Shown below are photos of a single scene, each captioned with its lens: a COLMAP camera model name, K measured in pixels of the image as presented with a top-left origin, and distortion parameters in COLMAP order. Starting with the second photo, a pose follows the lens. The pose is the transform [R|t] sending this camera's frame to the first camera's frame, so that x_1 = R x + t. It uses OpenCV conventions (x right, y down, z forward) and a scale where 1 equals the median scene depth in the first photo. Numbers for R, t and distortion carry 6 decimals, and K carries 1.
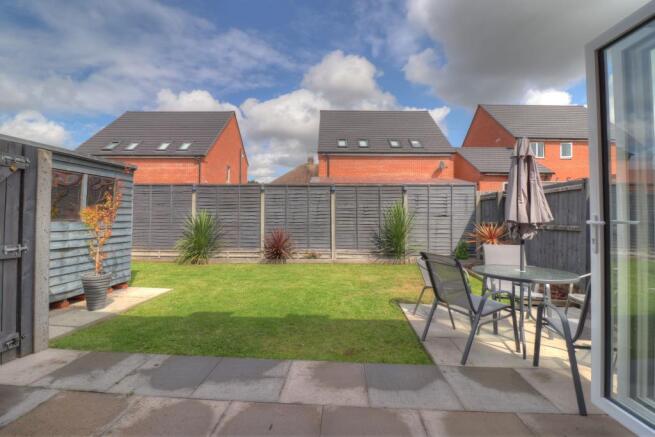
lens RADIAL K [[309.8, 0, 327.5], [0, 309.8, 218.5], [0, 0, 1]] dist [-0.003114, -0.000721]
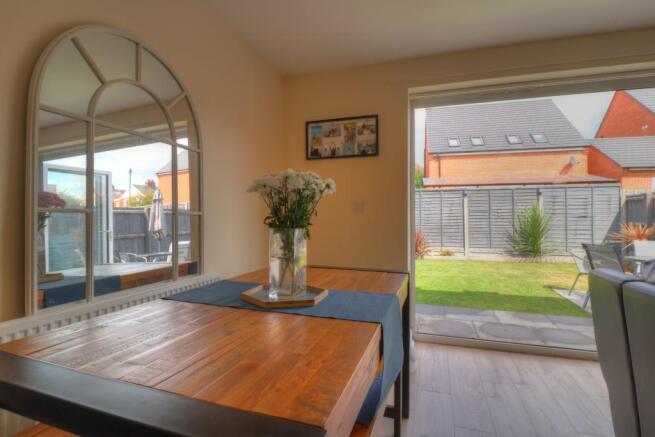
lens RADIAL K [[334.0, 0, 327.5], [0, 334.0, 218.5], [0, 0, 1]] dist [-0.000907, -0.012661]
pose [[0.965420, -0.003224, -0.260680, -0.149051], [0.001952, 0.999985, -0.005137, 0.000618], [0.260693, 0.004450, 0.965412, -0.265370]]
